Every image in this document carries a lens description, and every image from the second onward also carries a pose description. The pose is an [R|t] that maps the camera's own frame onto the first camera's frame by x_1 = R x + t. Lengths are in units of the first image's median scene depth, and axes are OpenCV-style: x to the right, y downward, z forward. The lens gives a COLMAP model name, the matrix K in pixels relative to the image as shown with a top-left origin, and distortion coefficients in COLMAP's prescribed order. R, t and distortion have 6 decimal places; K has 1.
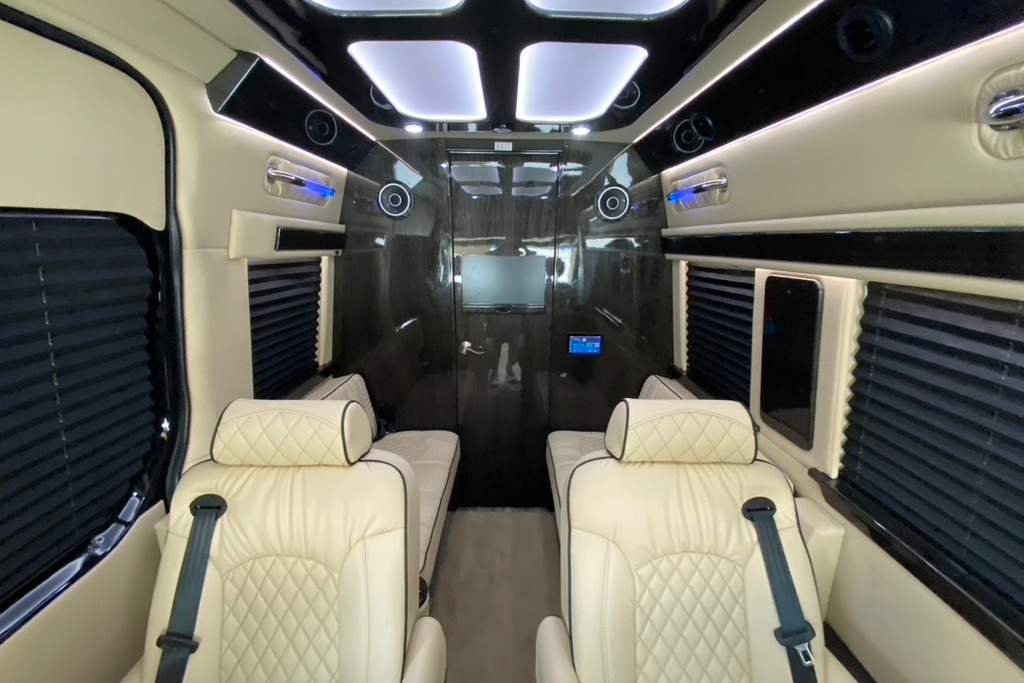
lens RADIAL K [[399.1, 0, 511.2], [0, 399.1, 346.5], [0, 0, 1]] dist [0.005825, -0.015157]
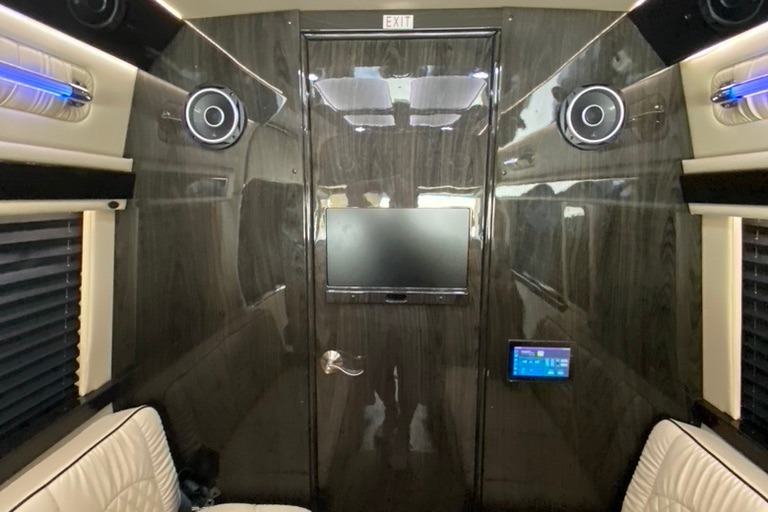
lens RADIAL K [[387.0, 0, 384.0], [0, 387.0, 256.0], [0, 0, 1]] dist [0.008564, -0.001119]
pose [[0.998784, 0.002507, -0.049231, -0.018255], [-0.007210, 0.995396, -0.095573, -0.178425], [0.048765, 0.095812, 0.994204, 0.756978]]
